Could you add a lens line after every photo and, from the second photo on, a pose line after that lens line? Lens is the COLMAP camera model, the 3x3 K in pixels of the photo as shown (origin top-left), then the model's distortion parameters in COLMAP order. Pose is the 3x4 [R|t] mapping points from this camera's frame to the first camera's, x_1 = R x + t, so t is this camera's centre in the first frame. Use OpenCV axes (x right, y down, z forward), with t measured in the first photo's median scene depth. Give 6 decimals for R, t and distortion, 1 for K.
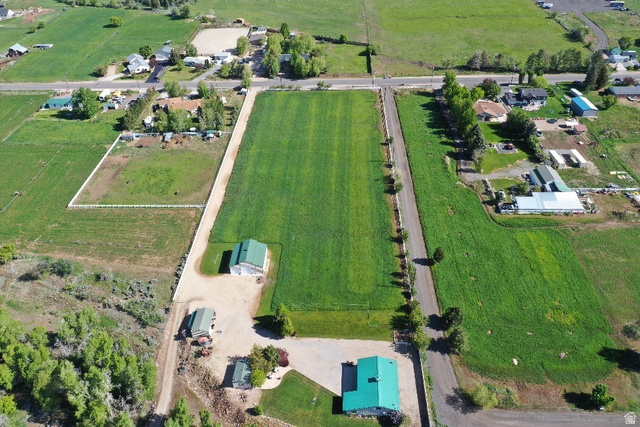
lens RADIAL K [[502.3, 0, 317.3], [0, 502.3, 216.7], [0, 0, 1]] dist [-0.004127, 0.004461]
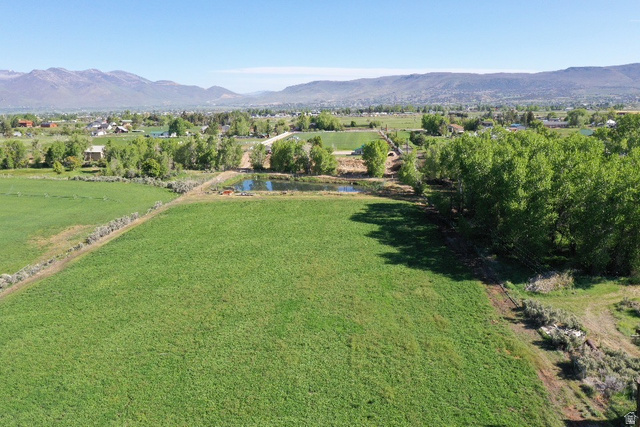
lens RADIAL K [[502.3, 0, 317.3], [0, 502.3, 216.7], [0, 0, 1]] dist [-0.004127, 0.004461]
pose [[0.999555, 0.010435, -0.027930, -0.009183], [-0.021109, 0.909249, -0.415716, 0.609504], [0.021057, 0.416121, 0.909065, -0.218360]]
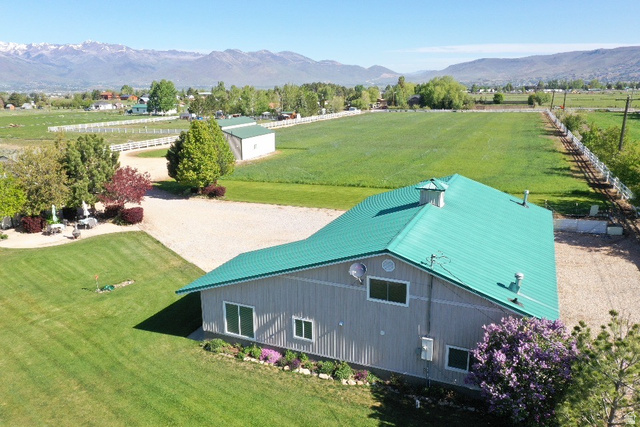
lens RADIAL K [[491.8, 0, 320.0], [0, 491.8, 213.5], [0, 0, 1]] dist [0.003655, 0.001036]
pose [[0.942891, 0.091744, -0.320220, 0.068632], [-0.207194, 0.914255, -0.348150, 0.178557], [0.260822, 0.394615, 0.881051, 0.419470]]
